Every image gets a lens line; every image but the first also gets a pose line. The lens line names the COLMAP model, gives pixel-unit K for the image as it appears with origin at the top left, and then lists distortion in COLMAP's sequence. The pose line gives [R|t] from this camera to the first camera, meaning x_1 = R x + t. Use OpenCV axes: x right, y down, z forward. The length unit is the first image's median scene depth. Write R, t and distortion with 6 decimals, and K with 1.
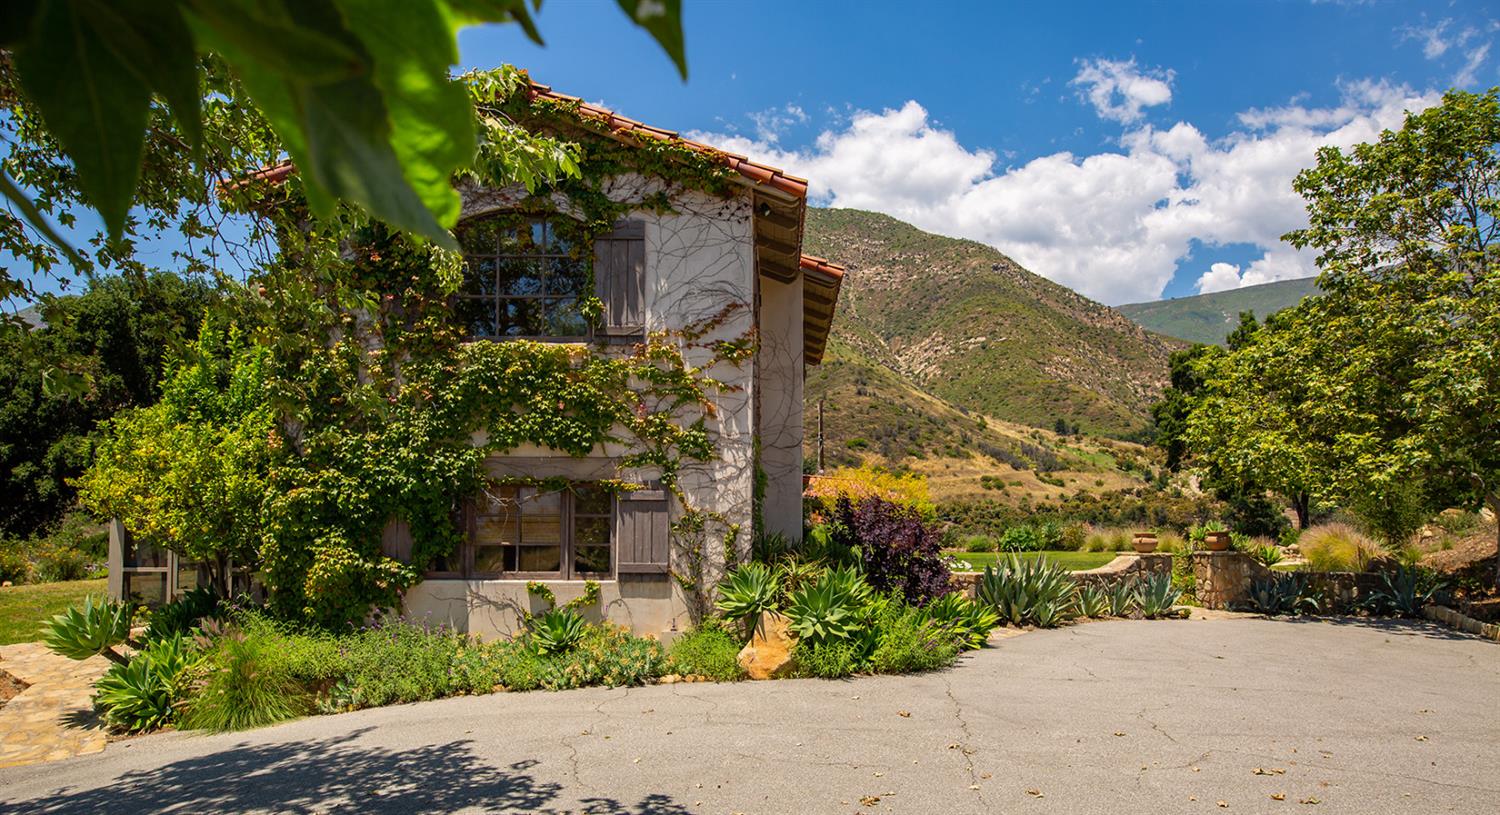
lens RADIAL K [[1072.6, 0, 750.4], [0, 1072.6, 408.8], [0, 0, 1]] dist [0.002173, 0.000295]
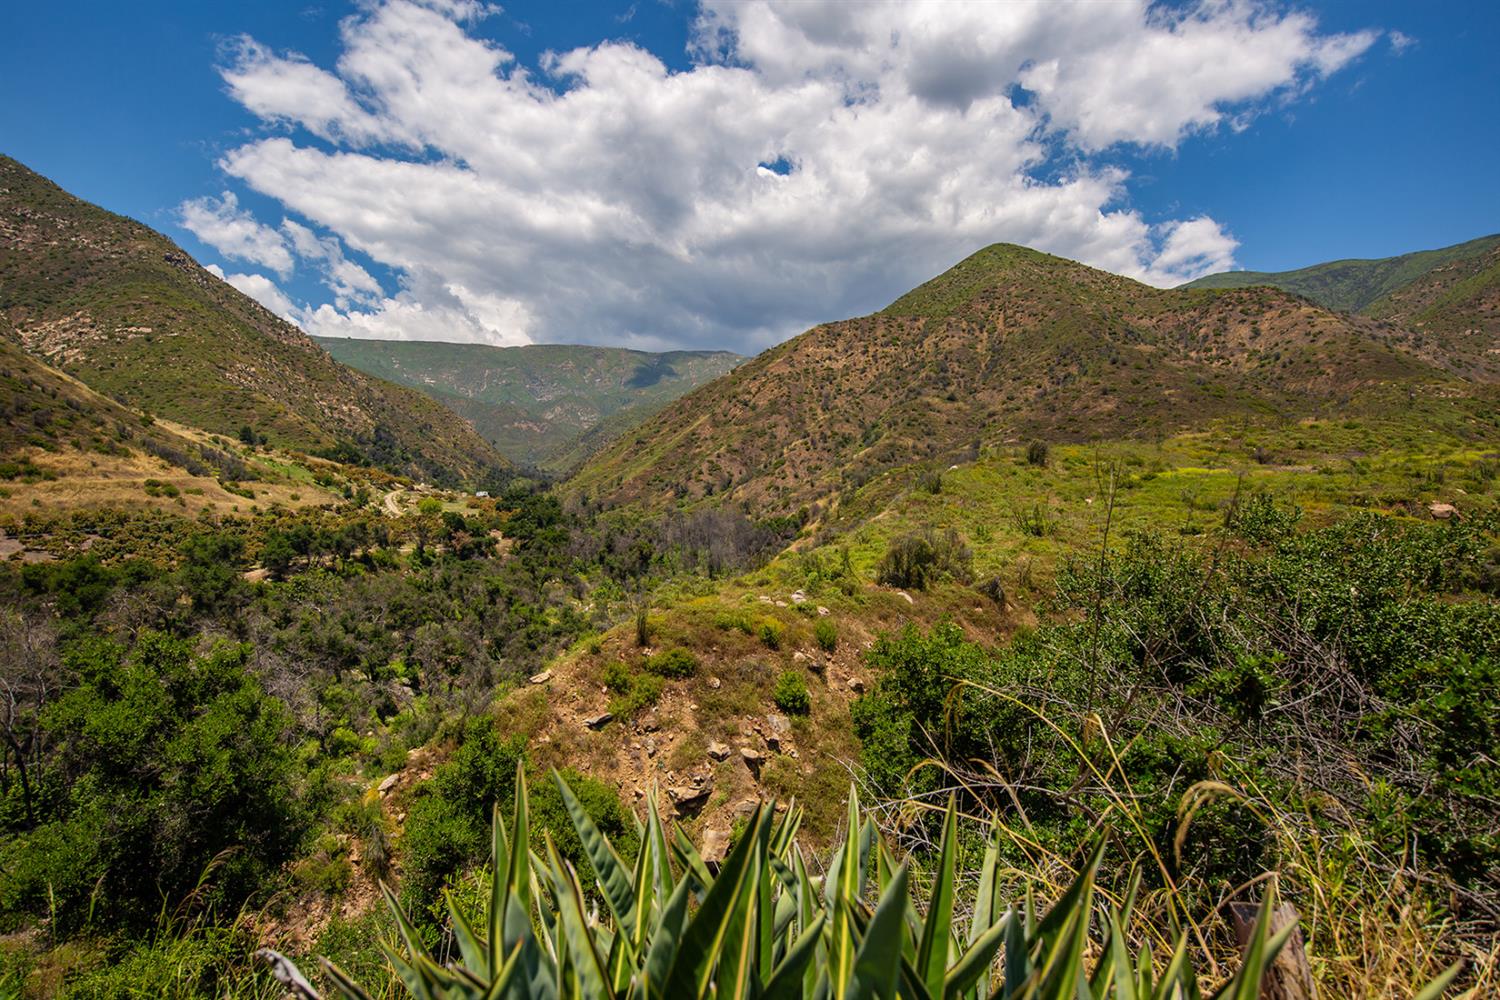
lens RADIAL K [[856.2, 0, 750.9], [0, 856.2, 500.7], [0, 0, 1]] dist [0.003095, -0.000883]
pose [[0.657824, 0.051446, 0.751412, 0.029379], [-0.094509, 0.995417, 0.014587, 0.024311], [-0.747218, -0.080611, 0.659672, 0.218951]]
